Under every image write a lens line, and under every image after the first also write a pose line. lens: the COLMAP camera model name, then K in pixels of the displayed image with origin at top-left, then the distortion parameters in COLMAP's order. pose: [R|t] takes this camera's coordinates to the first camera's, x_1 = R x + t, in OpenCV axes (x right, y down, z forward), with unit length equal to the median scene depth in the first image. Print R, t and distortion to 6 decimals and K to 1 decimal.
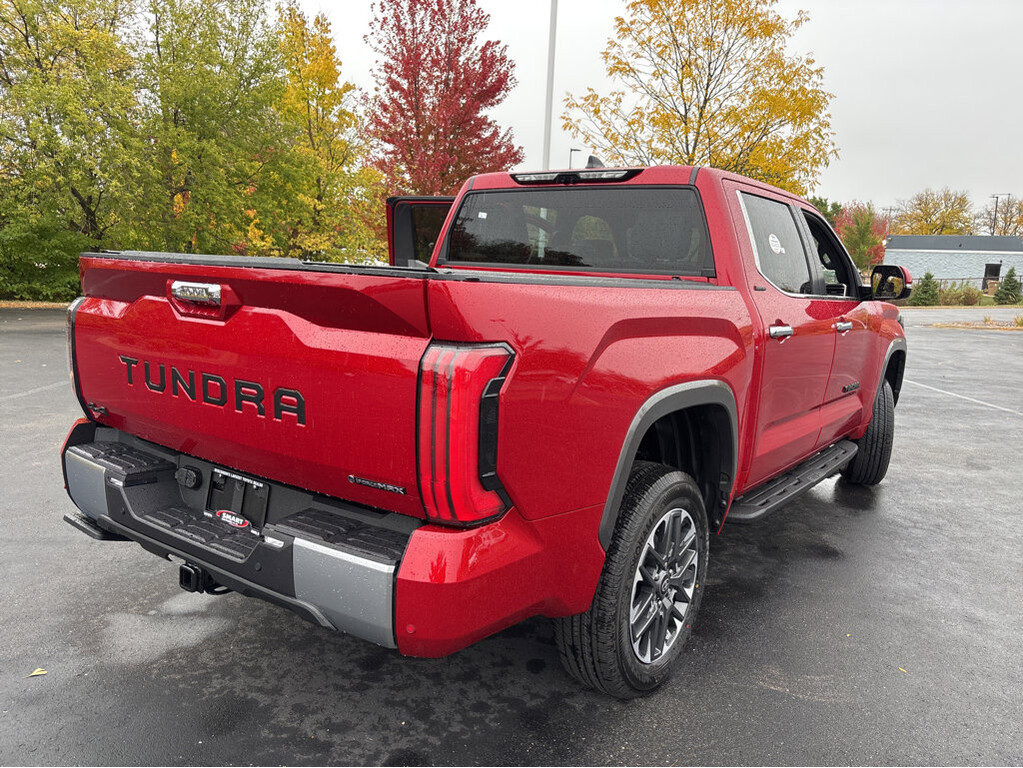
lens RADIAL K [[769.6, 0, 511.3], [0, 769.6, 387.2], [0, 0, 1]] dist [0.070253, -0.117834]
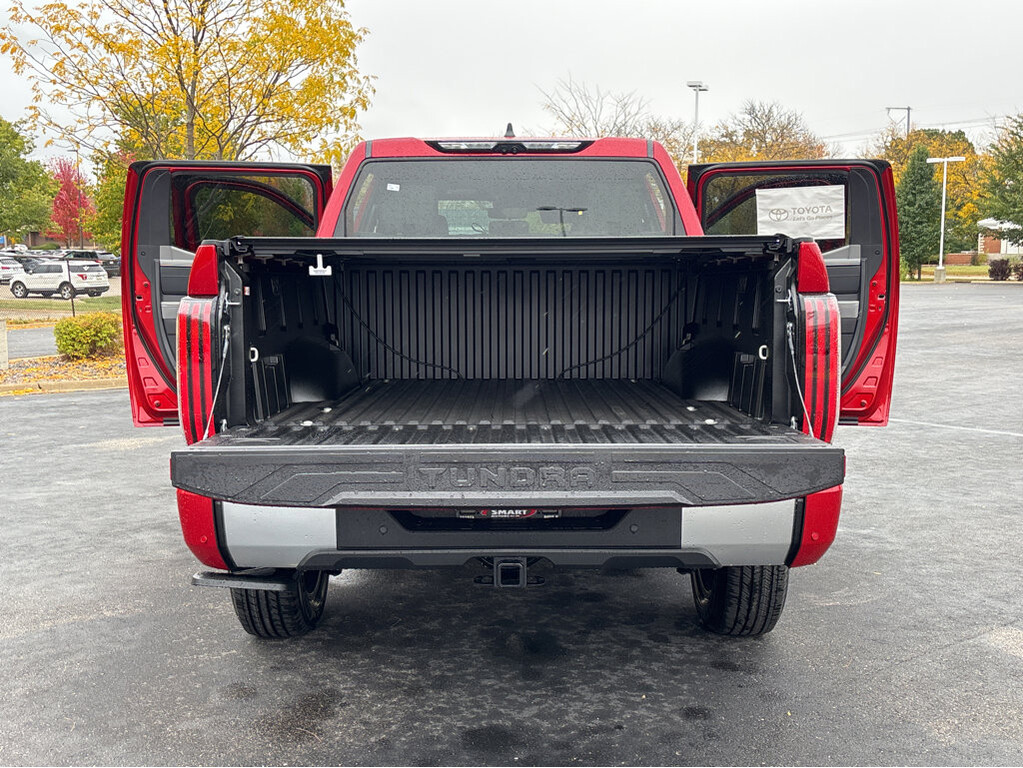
lens RADIAL K [[1151.4, 0, 508.3], [0, 1151.4, 381.4], [0, 0, 1]] dist [0.151440, -0.363303]
pose [[0.809129, -0.104669, 0.578234, -1.067551], [0.131378, 0.991323, -0.004395, 0.016403], [-0.572756, 0.079523, 0.815859, -0.144145]]
